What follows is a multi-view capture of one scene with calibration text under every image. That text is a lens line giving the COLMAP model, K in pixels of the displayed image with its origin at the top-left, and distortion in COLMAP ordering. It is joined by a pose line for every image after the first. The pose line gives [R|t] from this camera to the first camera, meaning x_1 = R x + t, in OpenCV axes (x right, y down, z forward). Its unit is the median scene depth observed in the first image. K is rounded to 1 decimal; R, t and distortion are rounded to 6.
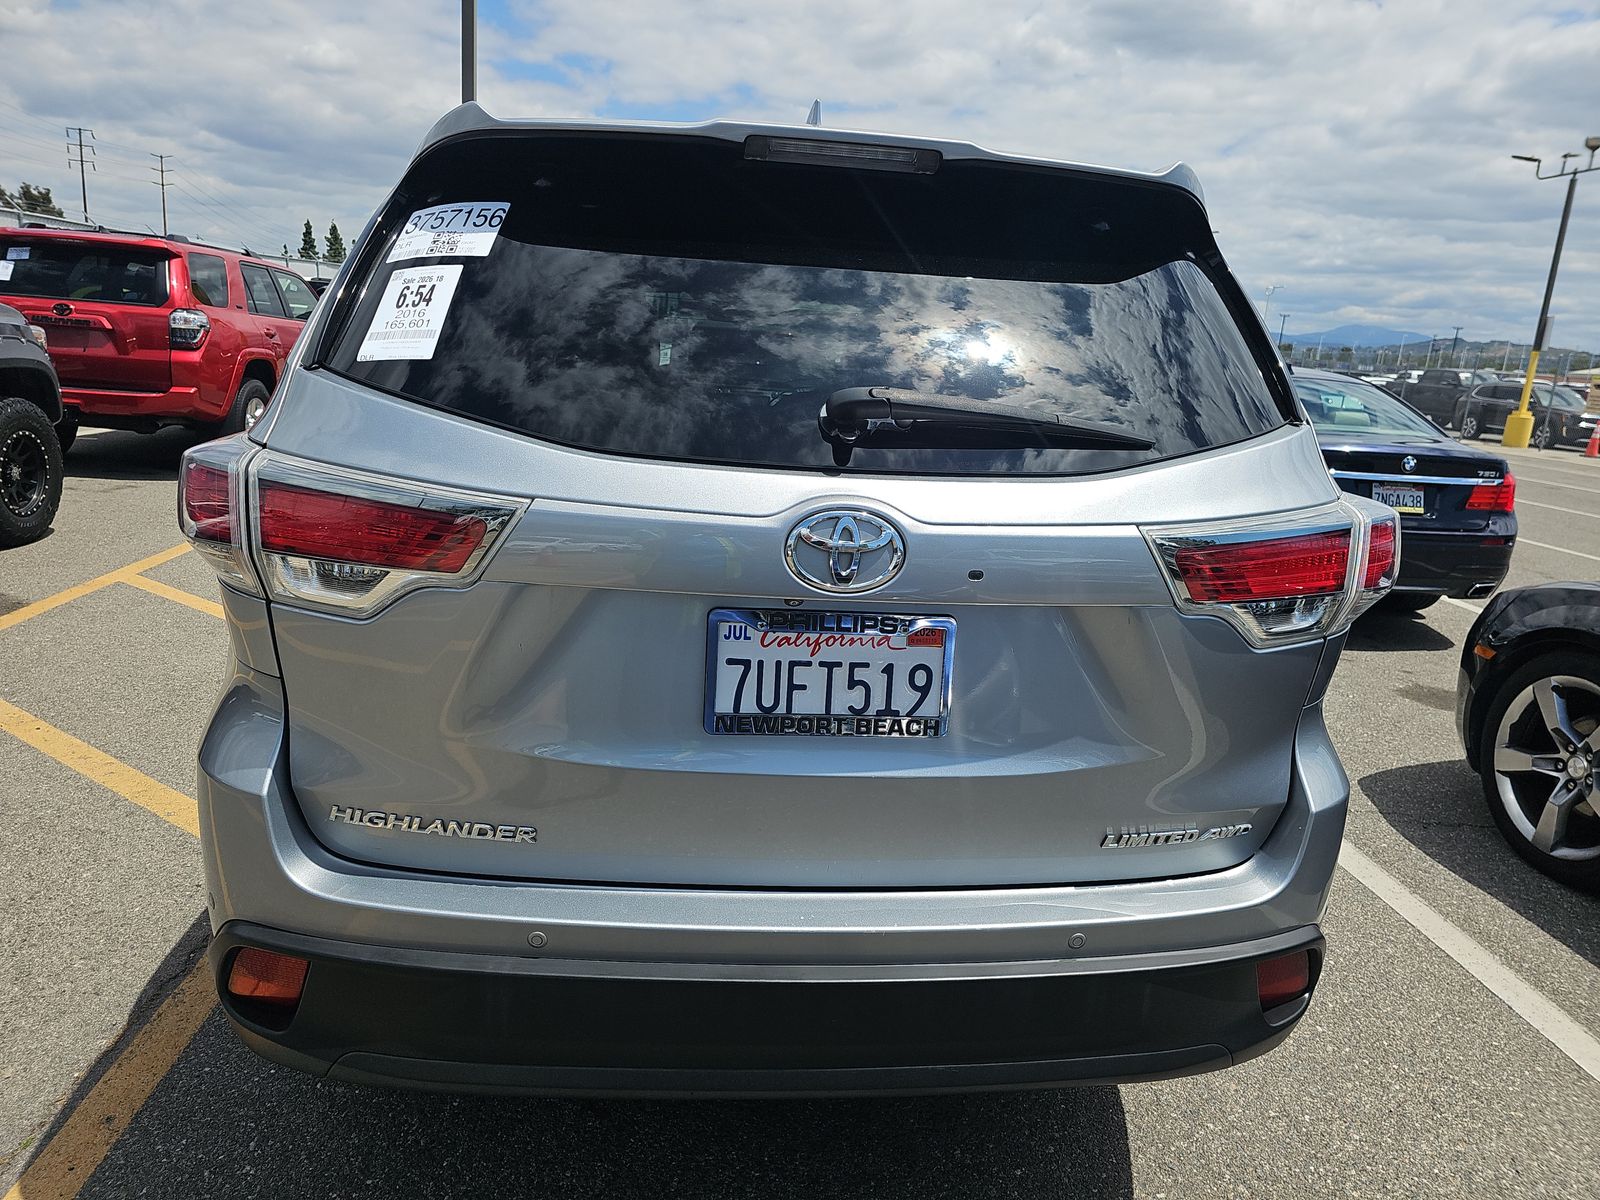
lens RADIAL K [[1106.9, 0, 804.6], [0, 1106.9, 606.4], [0, 0, 1]] dist [0.026869, -0.022314]
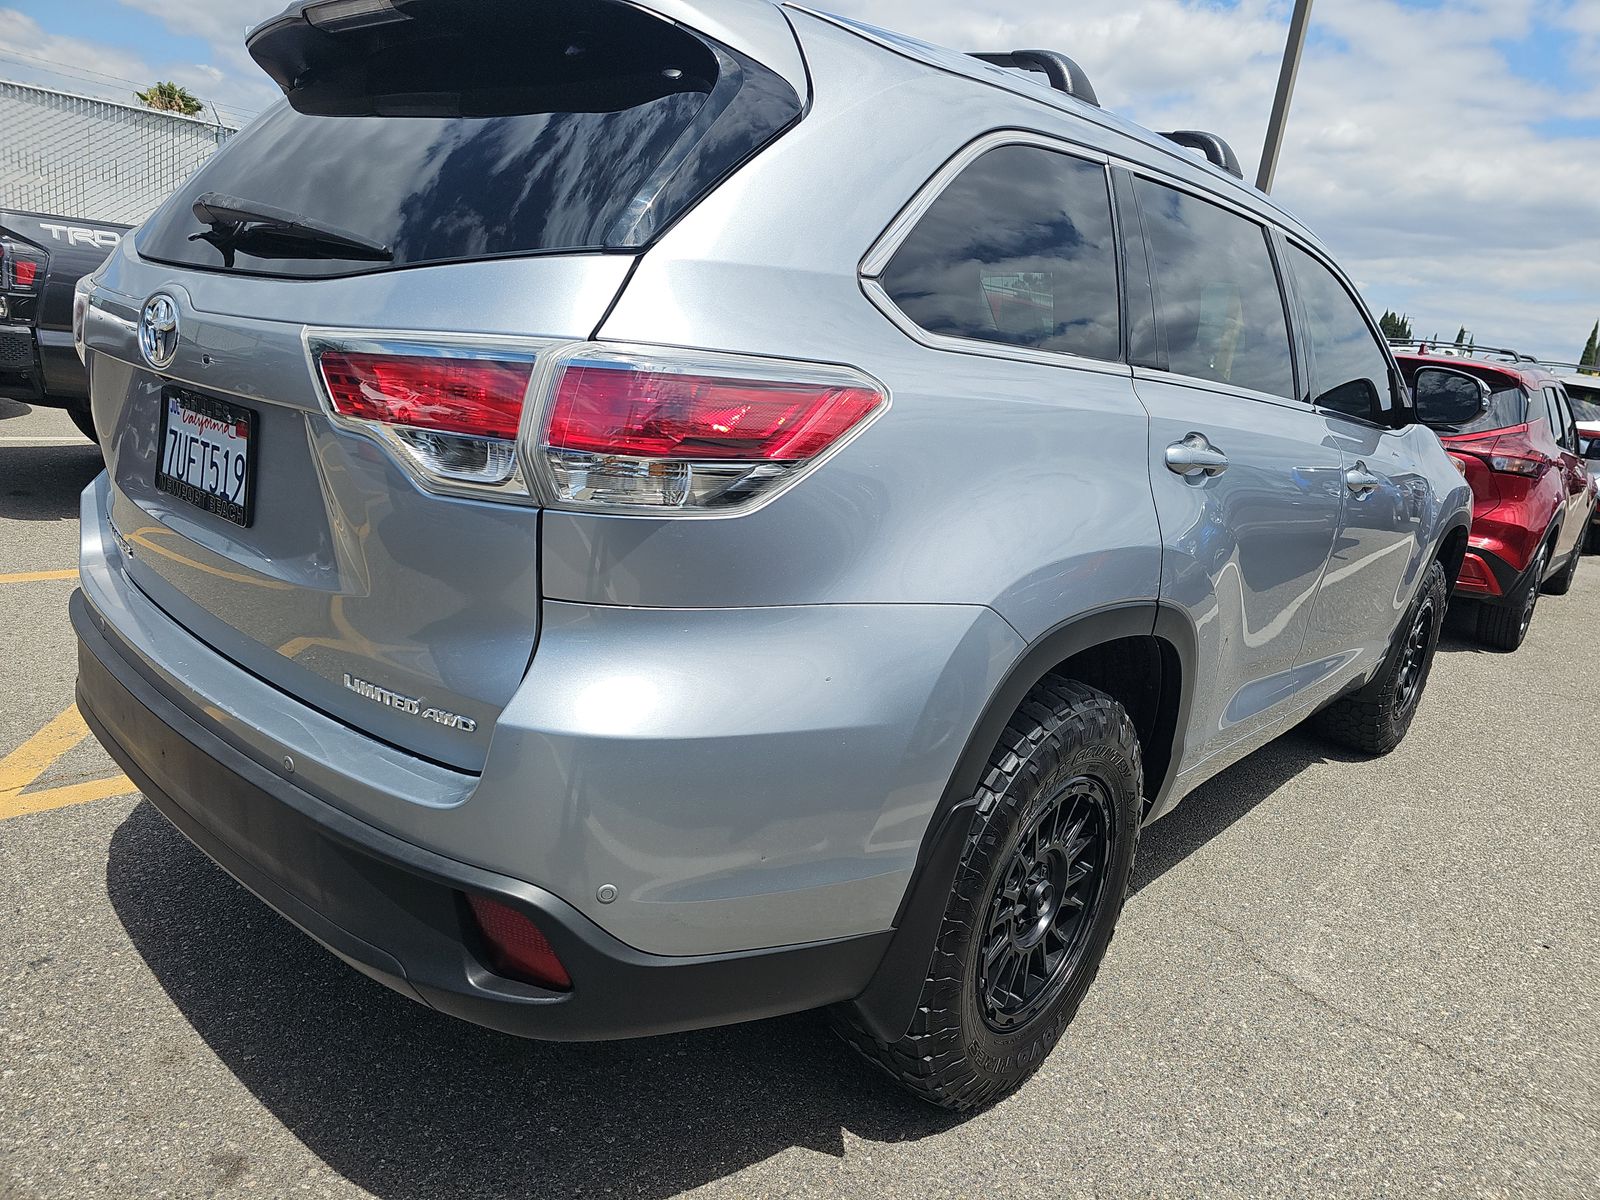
lens RADIAL K [[1106.9, 0, 804.6], [0, 1106.9, 586.2], [0, 0, 1]] dist [0.026869, -0.022314]
pose [[0.669427, 0.182220, -0.720183, 1.262175], [-0.242915, 0.969850, 0.019595, 0.020560], [0.702040, 0.161825, 0.693507, 0.633008]]
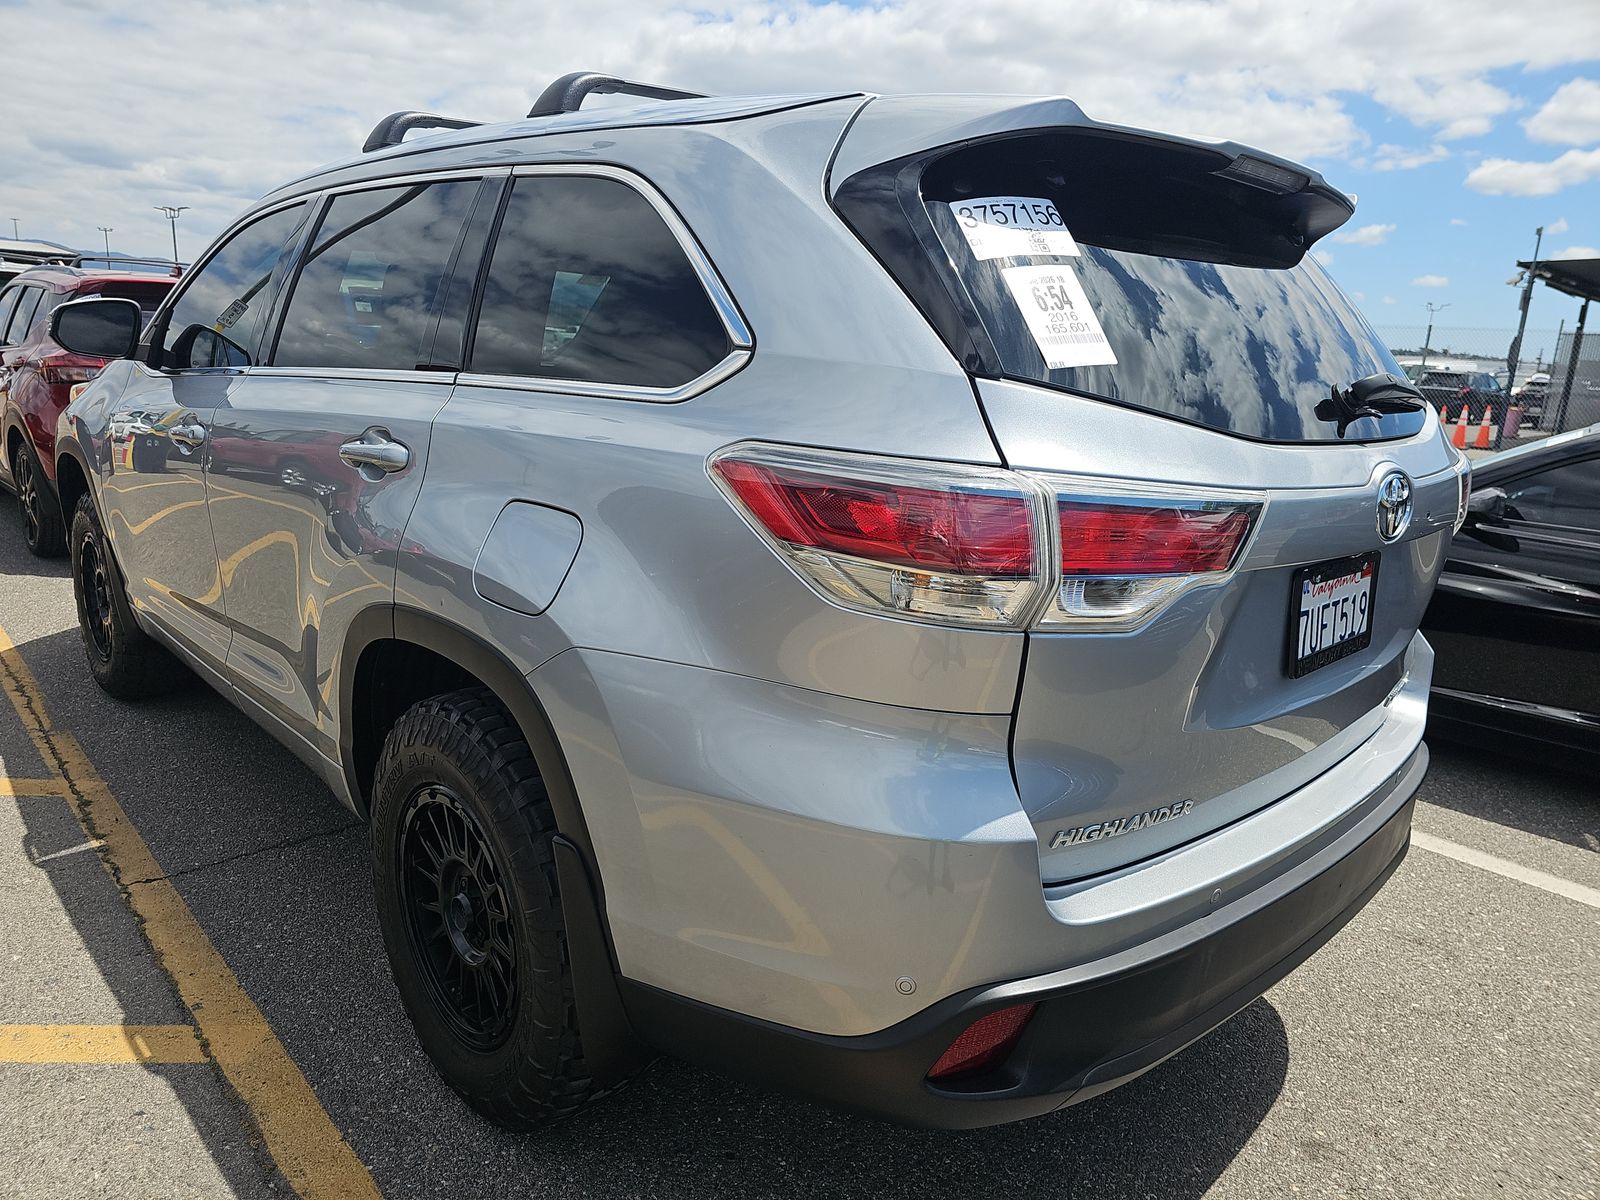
lens RADIAL K [[1106.9, 0, 791.0], [0, 1106.9, 610.0], [0, 0, 1]] dist [0.026869, -0.022314]
pose [[0.793519, -0.161588, 0.586701, -1.134830], [0.136015, 0.986807, 0.087822, -0.125335], [-0.593151, 0.010112, 0.805028, 0.354592]]
